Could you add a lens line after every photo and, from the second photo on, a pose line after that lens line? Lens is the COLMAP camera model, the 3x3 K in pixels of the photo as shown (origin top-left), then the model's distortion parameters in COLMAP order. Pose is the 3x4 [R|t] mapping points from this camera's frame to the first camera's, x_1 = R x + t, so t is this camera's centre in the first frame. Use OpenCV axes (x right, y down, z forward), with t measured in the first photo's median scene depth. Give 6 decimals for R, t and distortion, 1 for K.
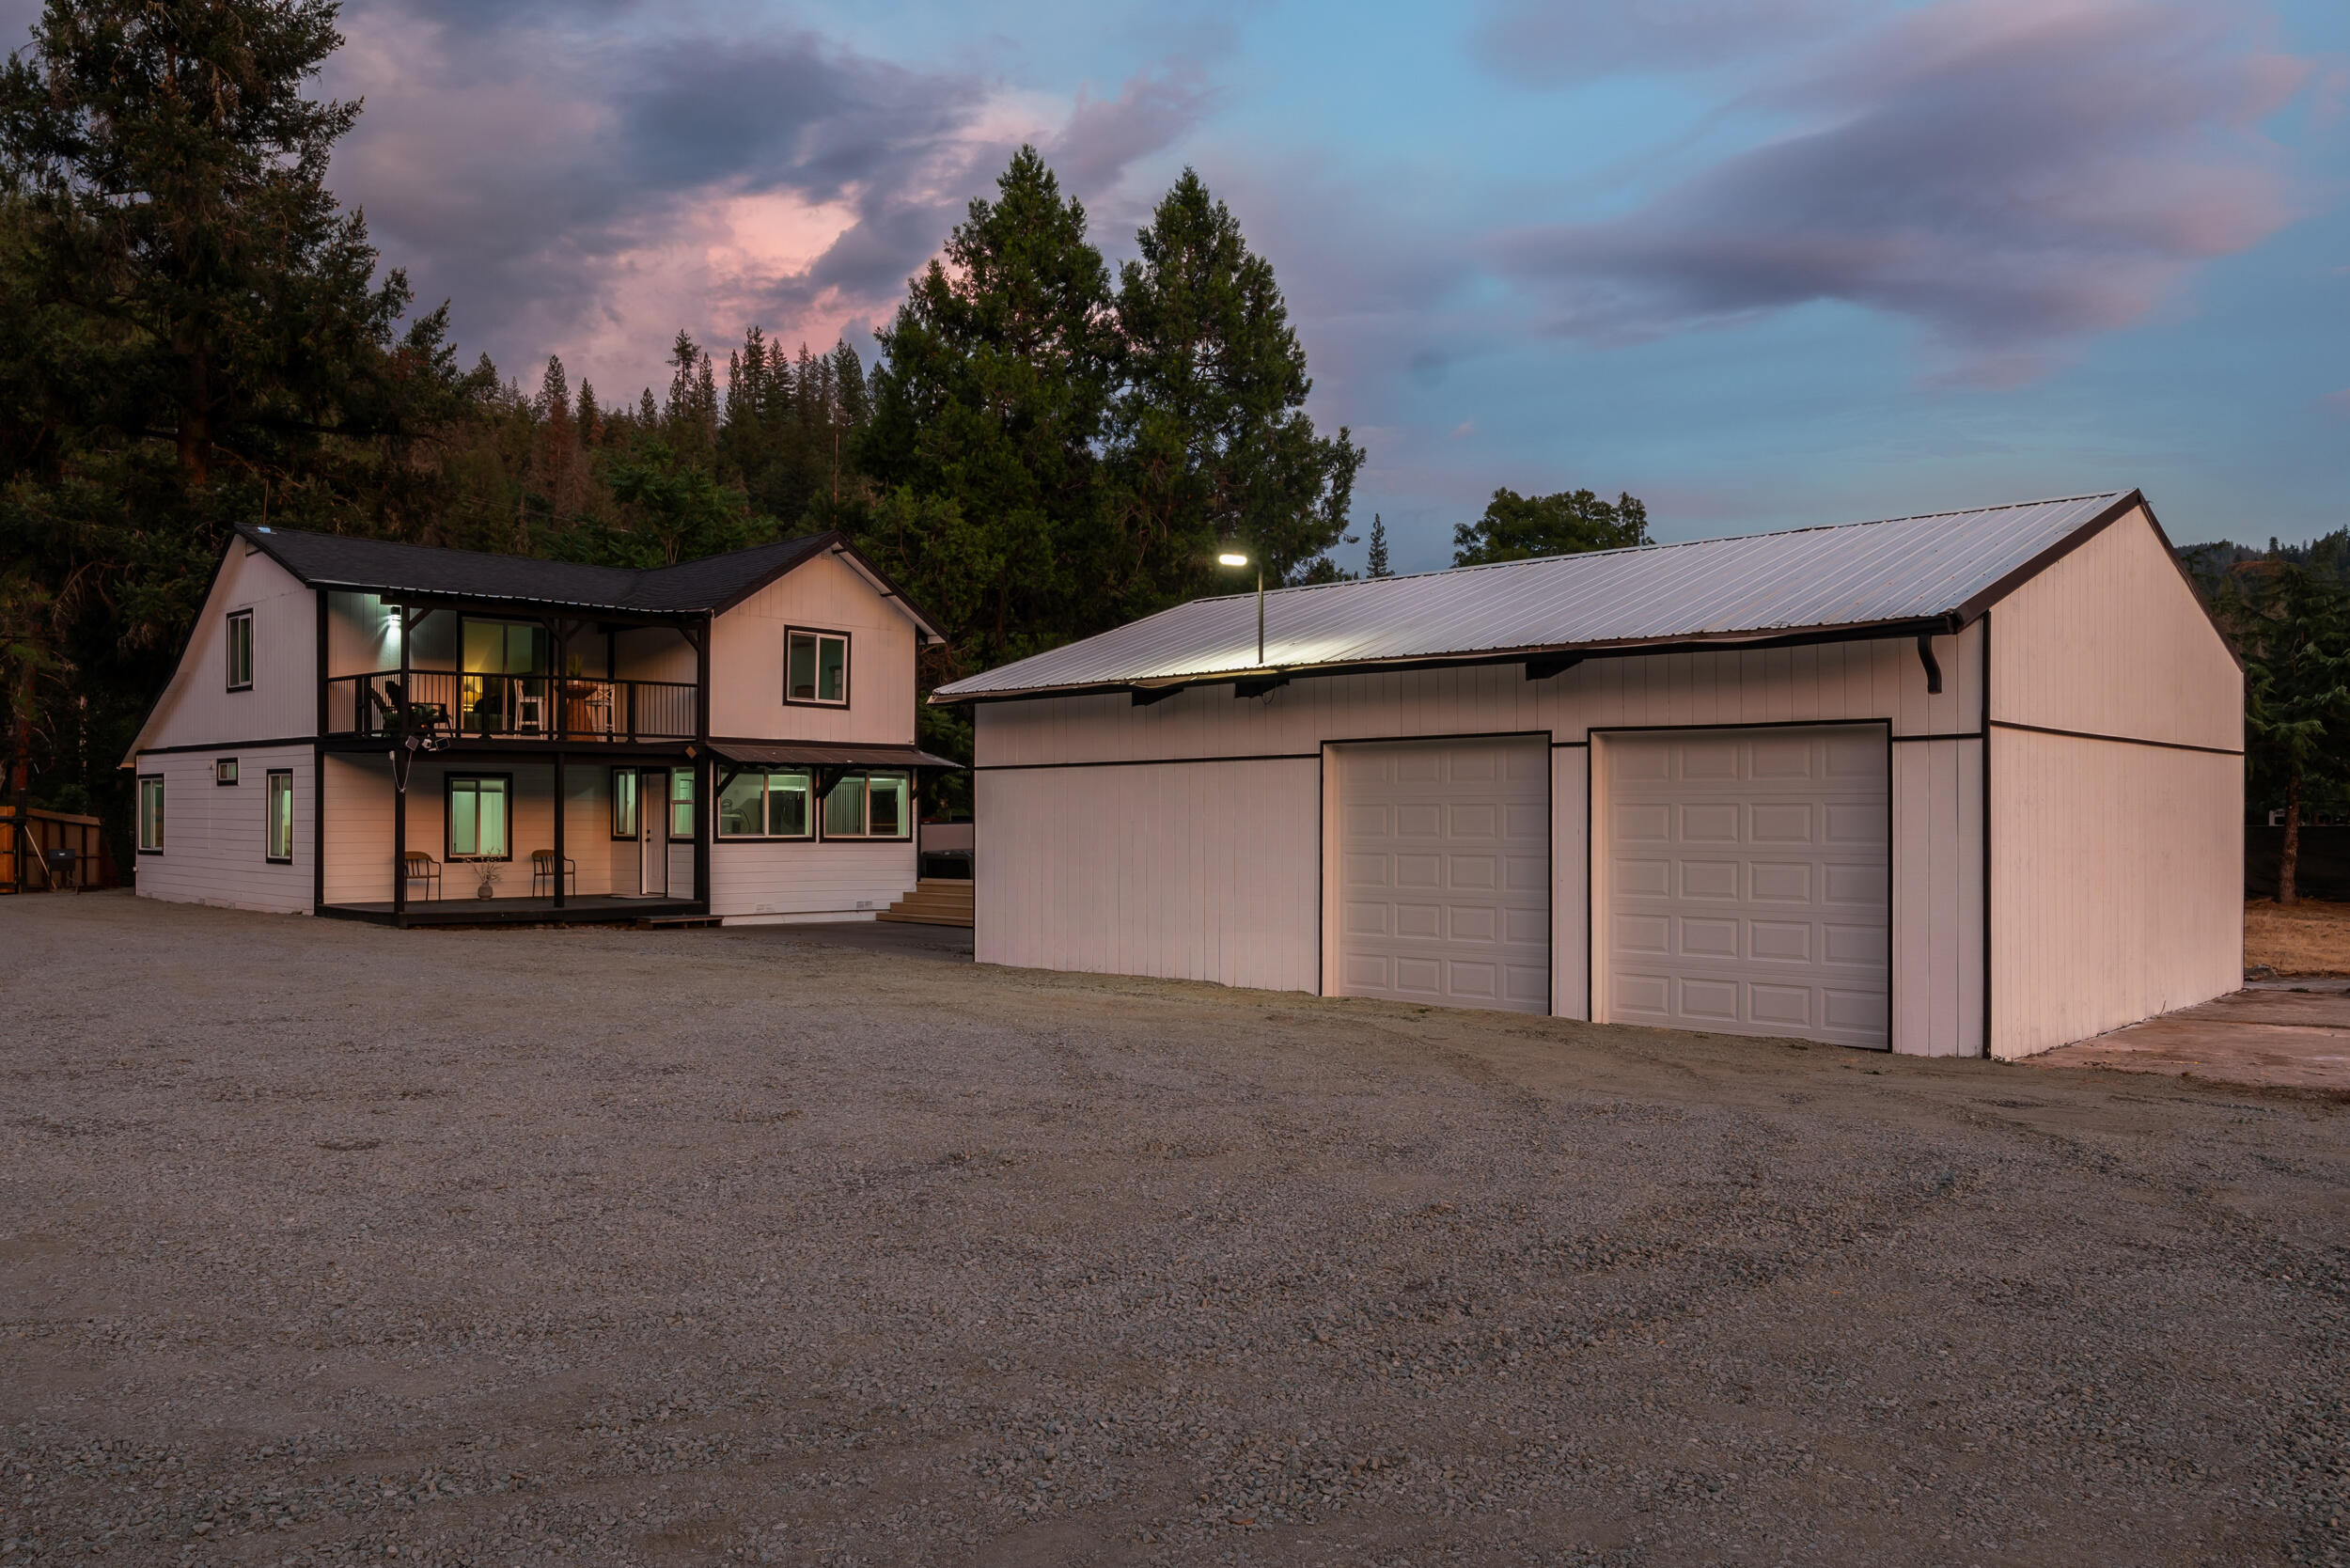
lens RADIAL K [[1688.8, 0, 1175.0], [0, 1688.8, 784.0], [0, 0, 1]] dist [0.001993, 0.000513]
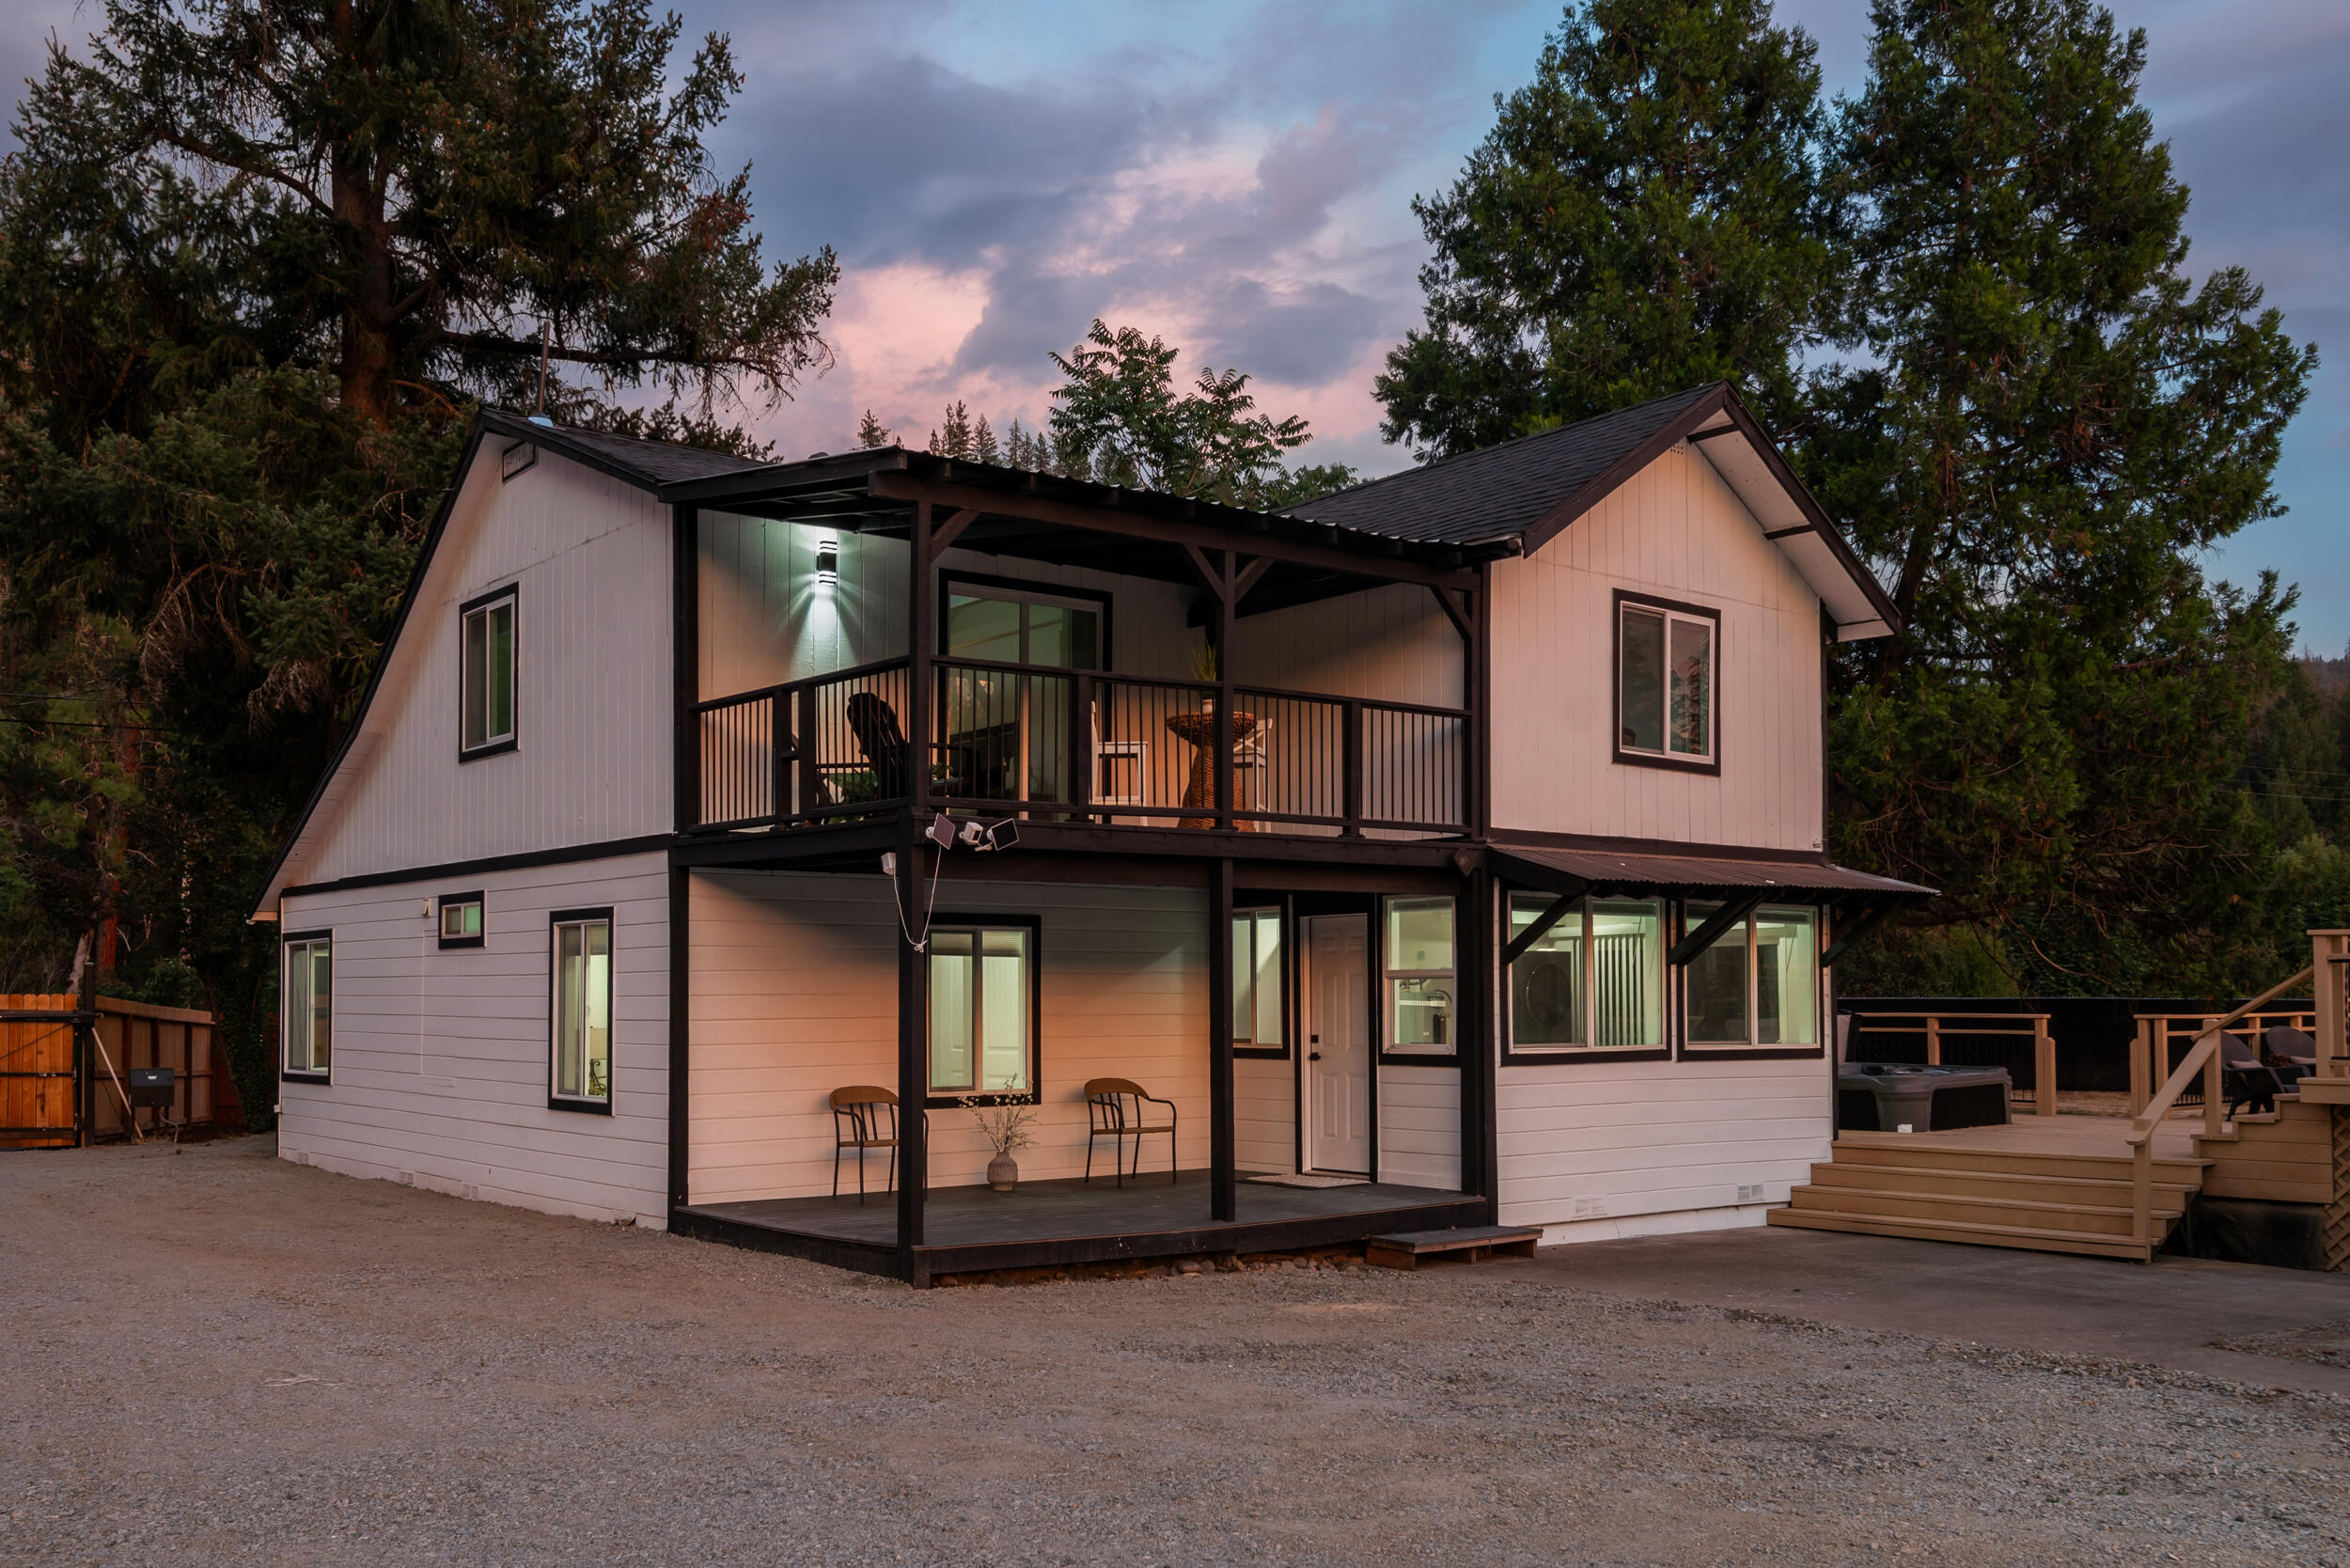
lens RADIAL K [[2041.9, 0, 1176.1], [0, 2041.9, 894.6], [0, 0, 1]] dist [0.002360, -0.002547]
pose [[0.992596, -0.011836, -0.120887, -0.274338], [0.007867, 0.999416, -0.033258, 0.006568], [0.121210, 0.032061, 0.992109, 0.421847]]
